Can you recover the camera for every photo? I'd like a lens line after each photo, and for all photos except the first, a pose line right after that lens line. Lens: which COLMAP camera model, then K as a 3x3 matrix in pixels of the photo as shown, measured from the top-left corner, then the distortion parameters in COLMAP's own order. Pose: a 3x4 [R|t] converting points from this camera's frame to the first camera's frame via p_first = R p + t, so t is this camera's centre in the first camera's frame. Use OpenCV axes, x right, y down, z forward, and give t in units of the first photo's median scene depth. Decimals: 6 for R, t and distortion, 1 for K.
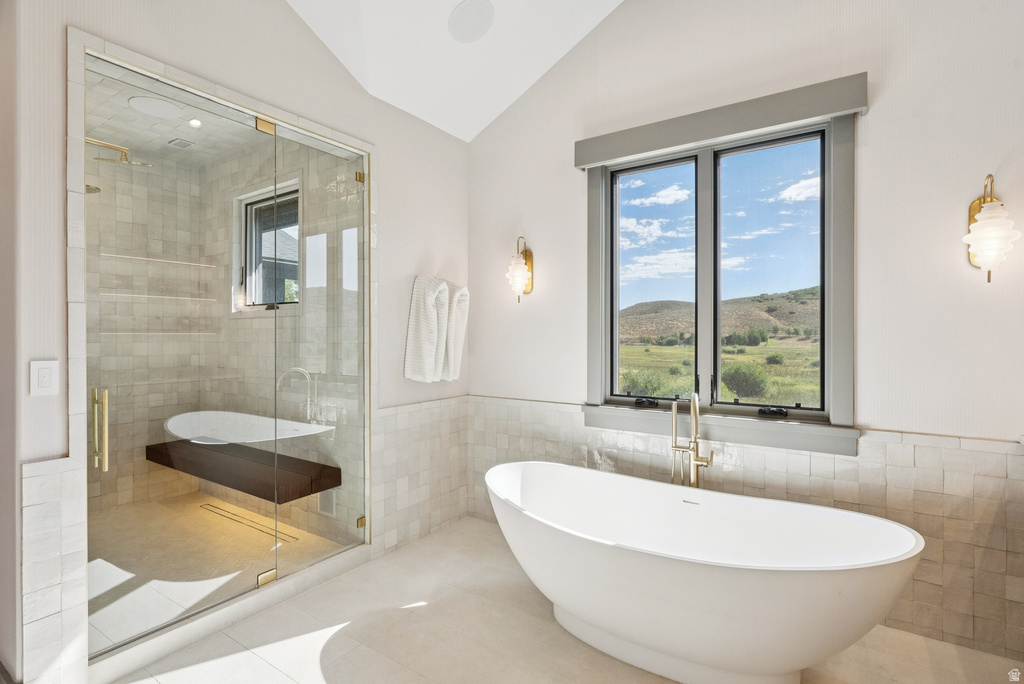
lens RADIAL K [[499.8, 0, 510.8], [0, 499.8, 339.8], [0, 0, 1]] dist [-0.001263, 0.000647]
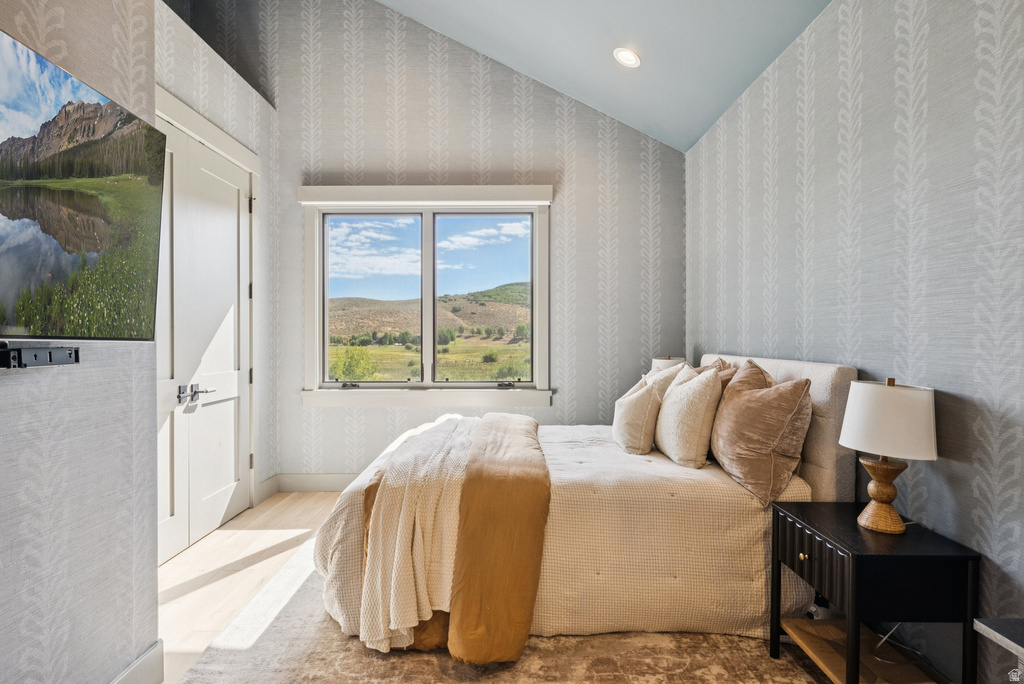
lens RADIAL K [[540.0, 0, 510.3], [0, 540.0, 339.7], [0, 0, 1]] dist [-0.004304, -0.001097]
pose [[0.835870, -0.006732, 0.548886, -0.368370], [0.006548, 0.999976, 0.002293, -0.001383], [-0.548888, 0.001678, 0.835894, -0.399126]]
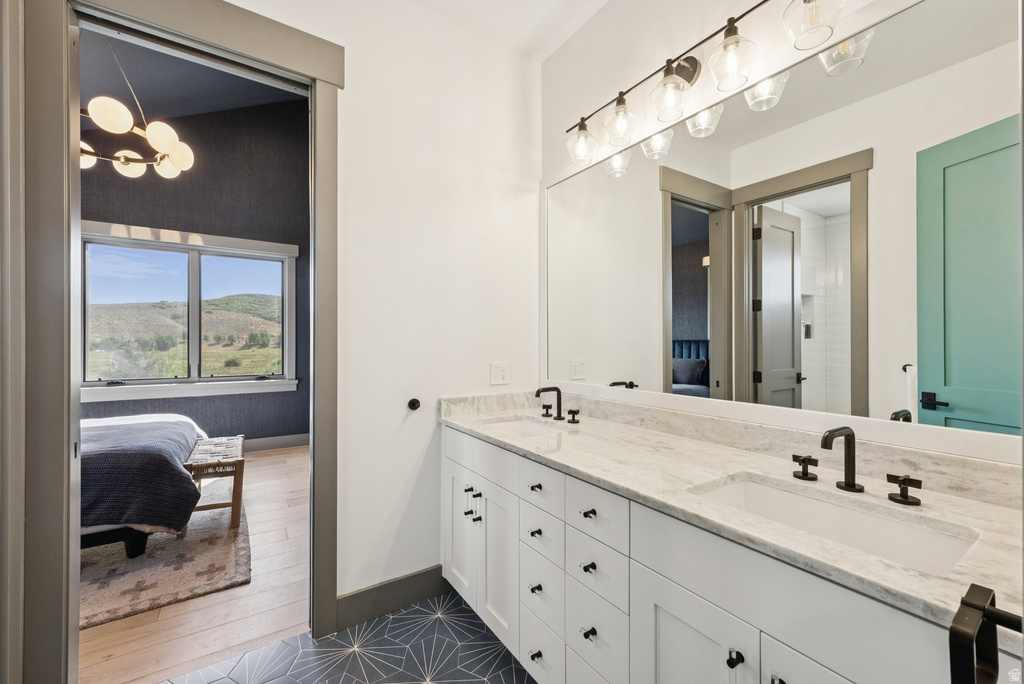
lens RADIAL K [[415.7, 0, 520.3], [0, 415.7, 344.3], [0, 0, 1]] dist [-0.005808, -0.000358]
pose [[0.384004, -0.002662, 0.923328, -0.721062], [0.003659, 0.999992, 0.001361, -0.005227], [-0.923324, 0.002855, 0.384011, -0.764663]]
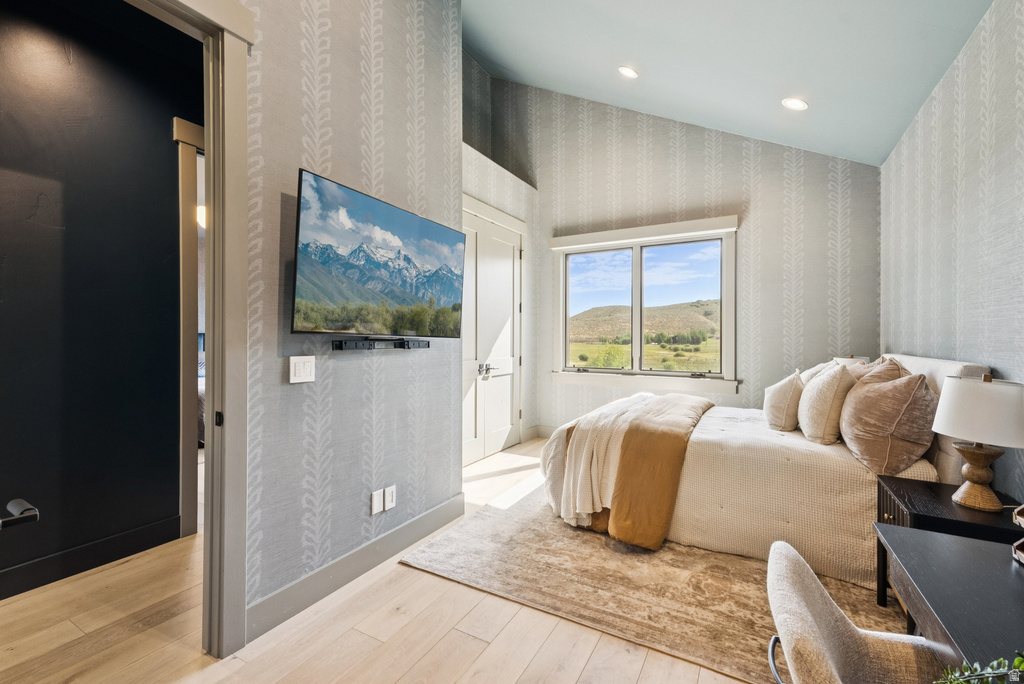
lens RADIAL K [[441.4, 0, 505.6], [0, 441.4, 338.5], [0, 0, 1]] dist [0.003571, -0.000315]
pose [[0.998899, 0.000110, 0.046917, -0.310140], [-0.000013, 0.999998, -0.002054, 0.001816], [-0.046917, 0.002051, 0.998897, -0.694977]]
